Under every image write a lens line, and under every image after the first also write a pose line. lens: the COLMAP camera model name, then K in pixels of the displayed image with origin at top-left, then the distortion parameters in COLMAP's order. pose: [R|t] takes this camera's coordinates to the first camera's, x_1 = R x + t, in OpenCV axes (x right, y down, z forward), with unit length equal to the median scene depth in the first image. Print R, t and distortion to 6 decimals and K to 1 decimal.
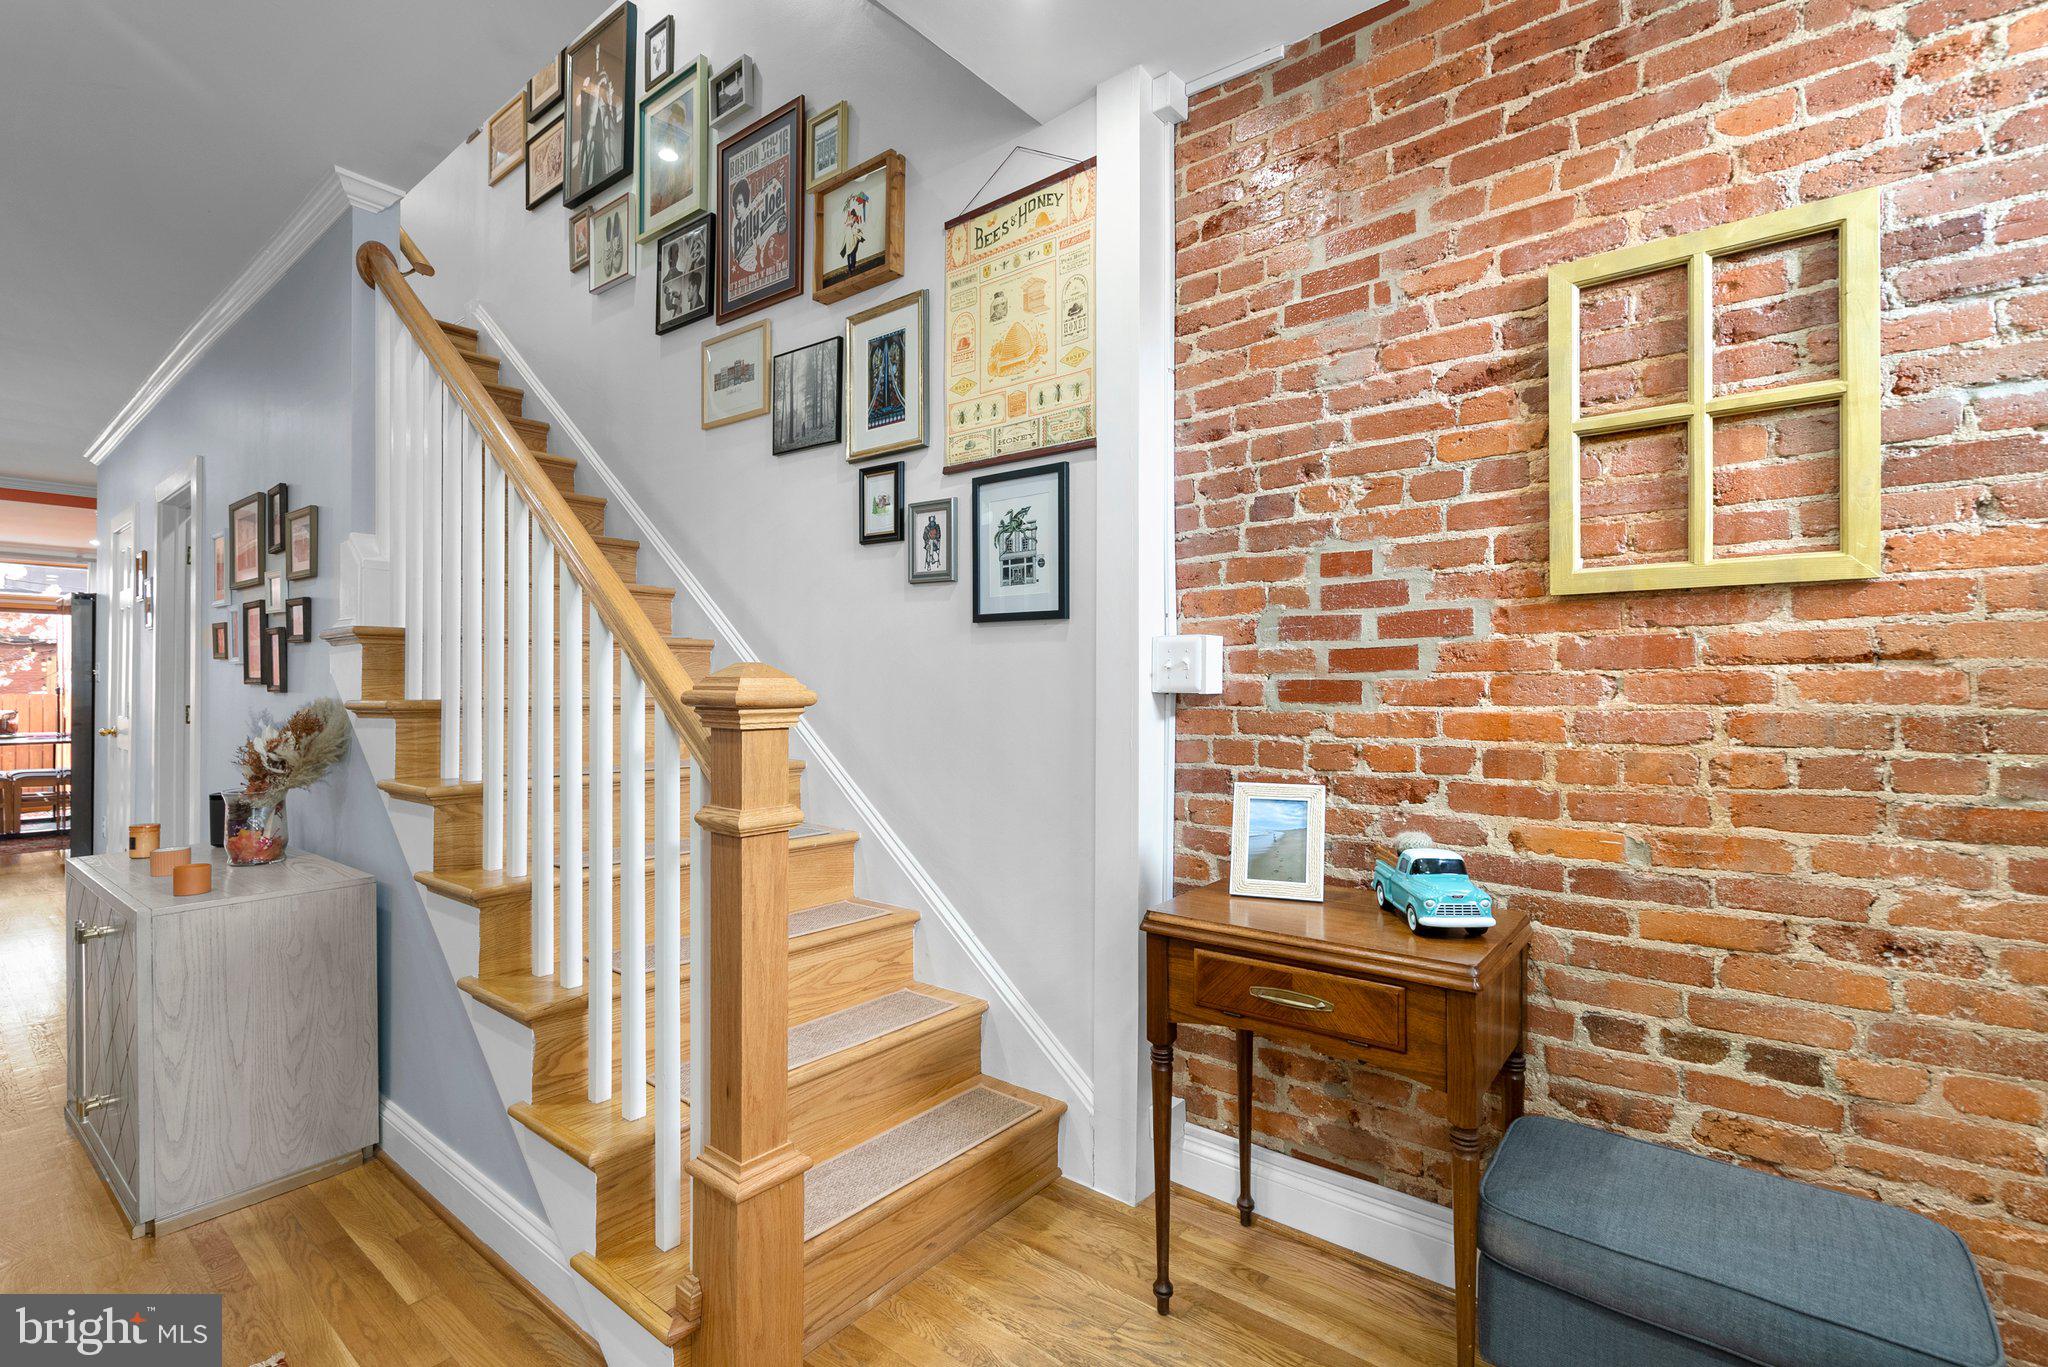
lens RADIAL K [[950.2, 0, 1009.0], [0, 950.2, 680.6], [0, 0, 1]] dist [-0.000634, 0.000437]
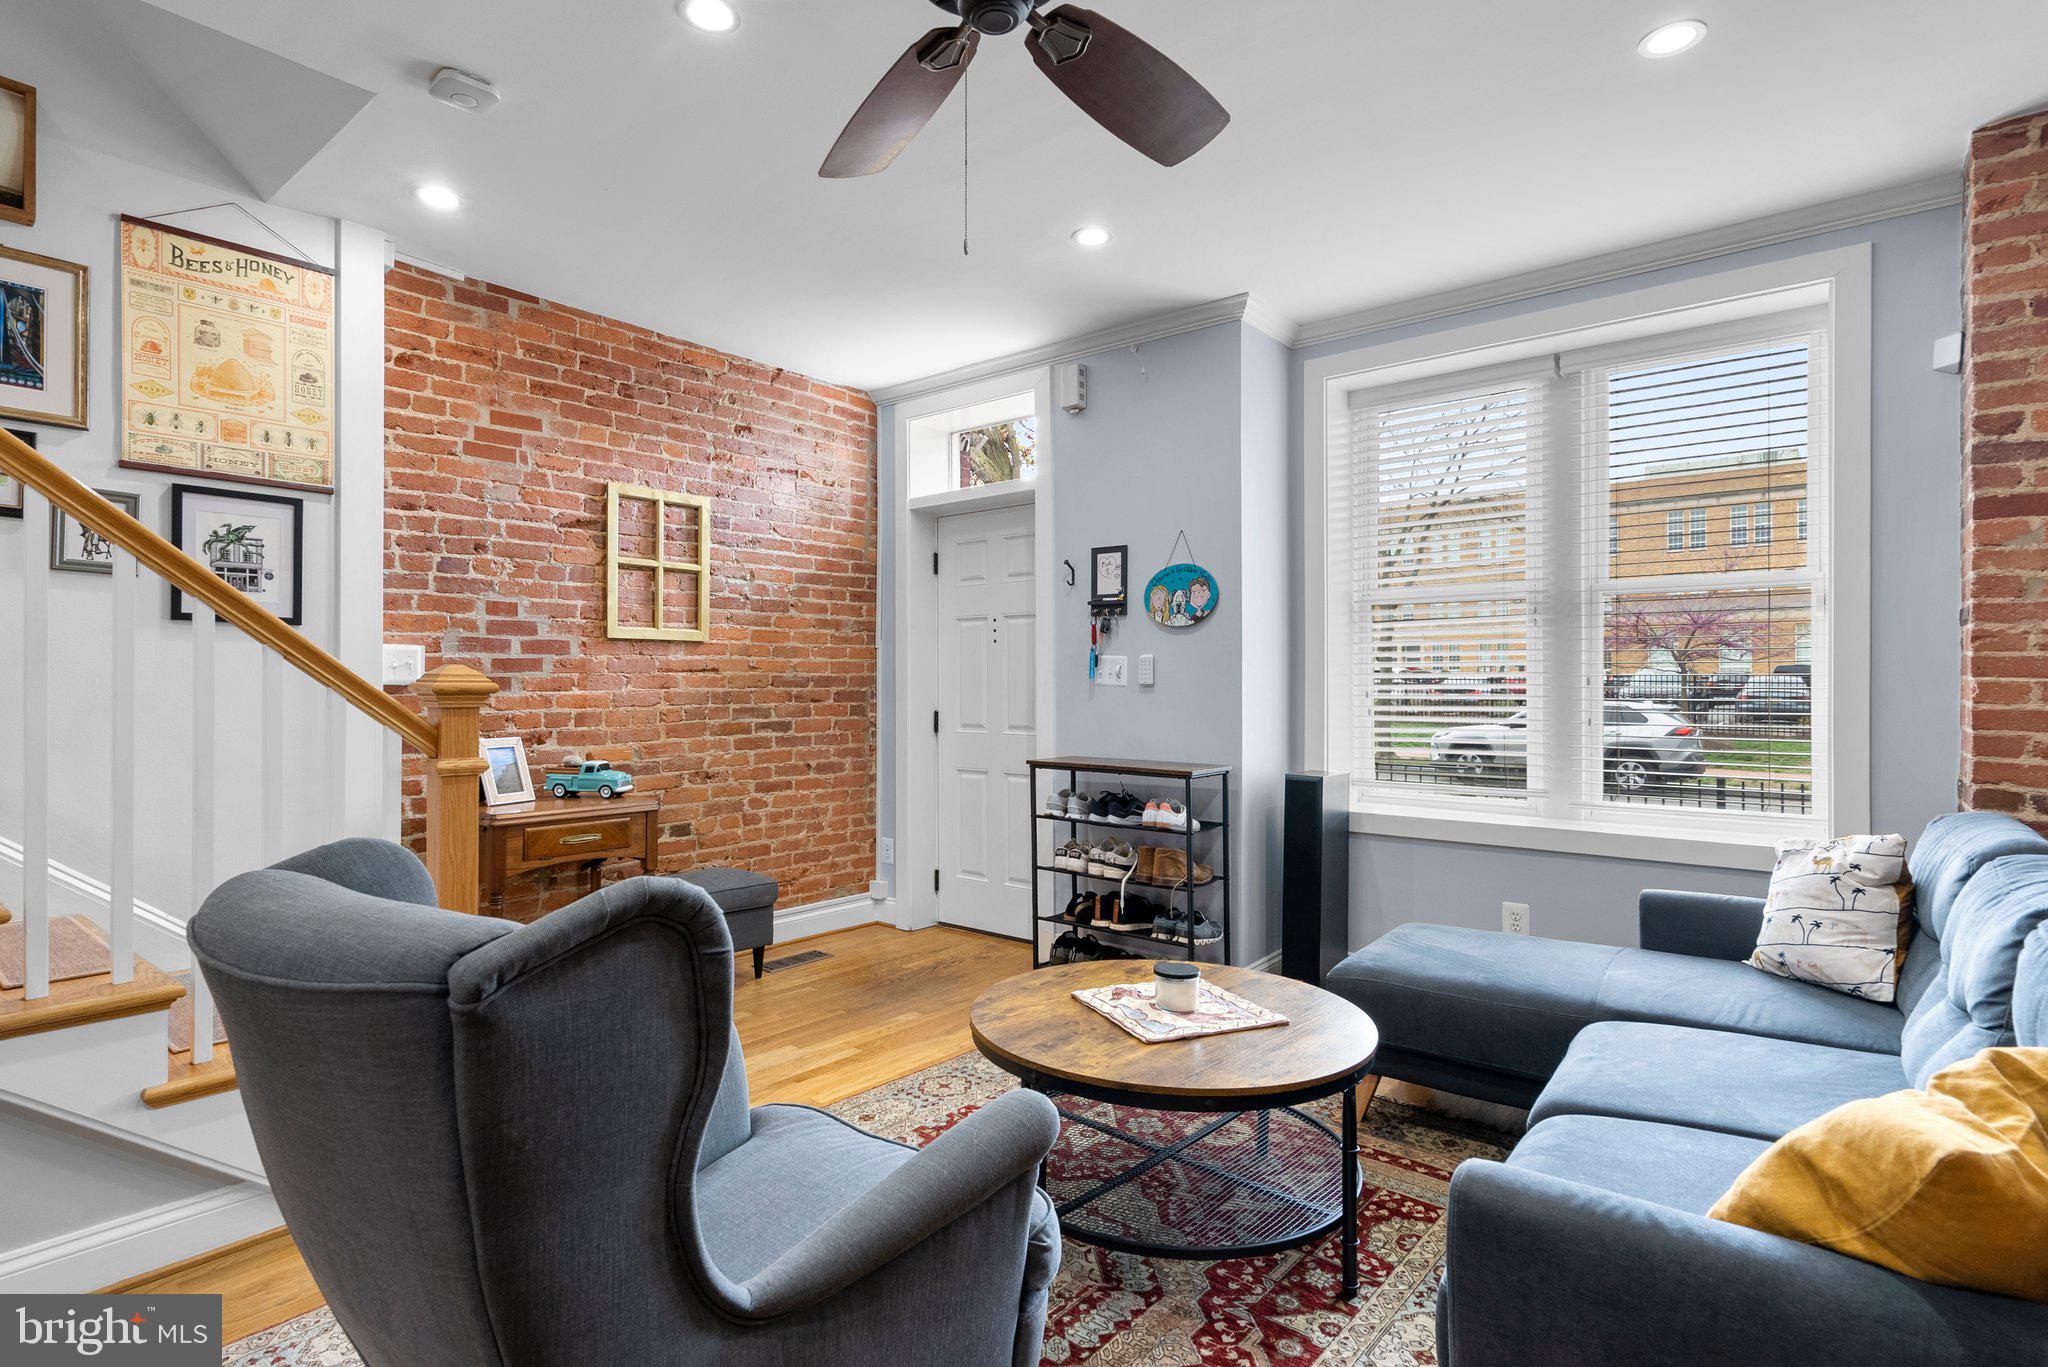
lens RADIAL K [[1029.2, 0, 1024.0], [0, 1029.2, 683.5], [0, 0, 1]] dist [-0.000198, 0.000095]
pose [[0.001710, -0.002497, 0.999995, -1.514571], [-0.009528, 0.999951, 0.002514, -0.002567], [-0.999953, -0.009533, 0.001686, 0.064711]]
